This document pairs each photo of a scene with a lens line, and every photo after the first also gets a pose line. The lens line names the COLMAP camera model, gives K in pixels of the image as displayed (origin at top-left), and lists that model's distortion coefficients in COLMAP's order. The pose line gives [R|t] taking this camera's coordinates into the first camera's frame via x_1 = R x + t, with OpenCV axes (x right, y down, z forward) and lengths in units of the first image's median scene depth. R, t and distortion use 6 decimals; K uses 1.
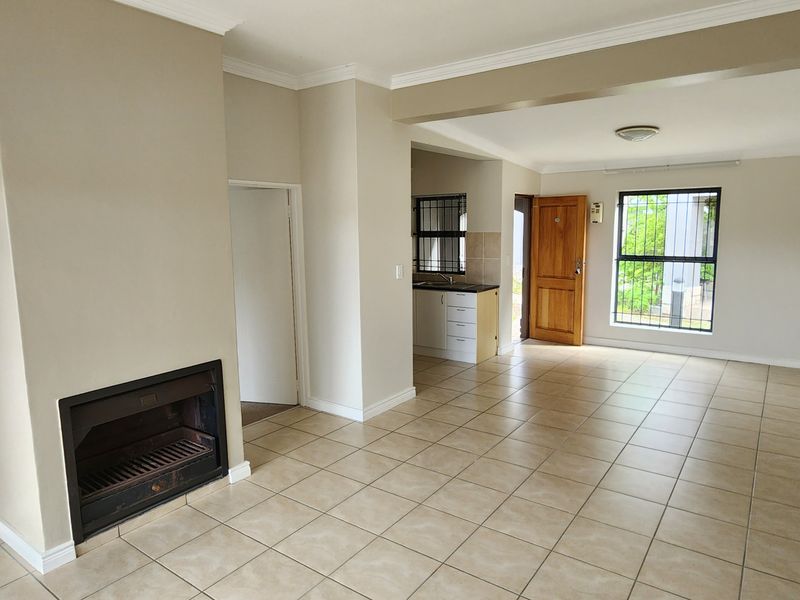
lens RADIAL K [[531.8, 0, 398.3], [0, 531.8, 298.2], [0, 0, 1]] dist [0.003369, -0.000281]
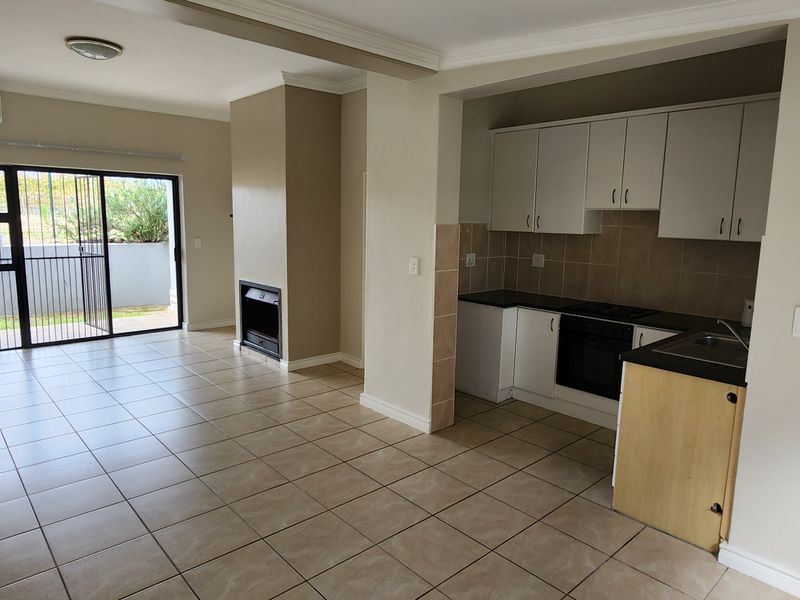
lens RADIAL K [[531.8, 0, 398.3], [0, 531.8, 298.2], [0, 0, 1]] dist [0.003369, -0.000281]
pose [[-0.205040, 0.160790, -0.965456, 0.585968], [-0.151949, 0.969225, 0.193688, -0.114732], [0.966887, 0.186414, -0.174298, 0.824176]]
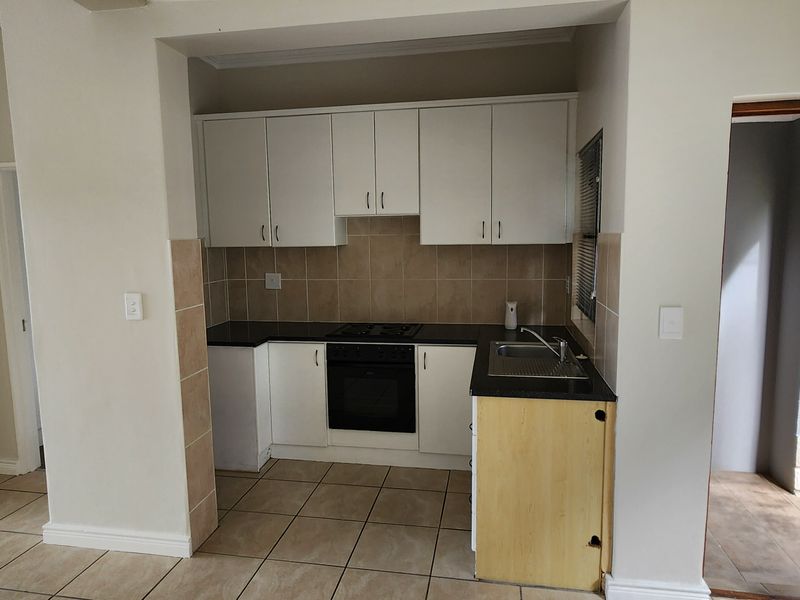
lens RADIAL K [[531.8, 0, 398.3], [0, 531.8, 298.2], [0, 0, 1]] dist [0.003369, -0.000281]
pose [[0.431829, 0.116853, -0.894354, 0.421760], [-0.116947, 0.990456, 0.072943, -0.092351], [0.894342, 0.073094, 0.441373, 0.731637]]
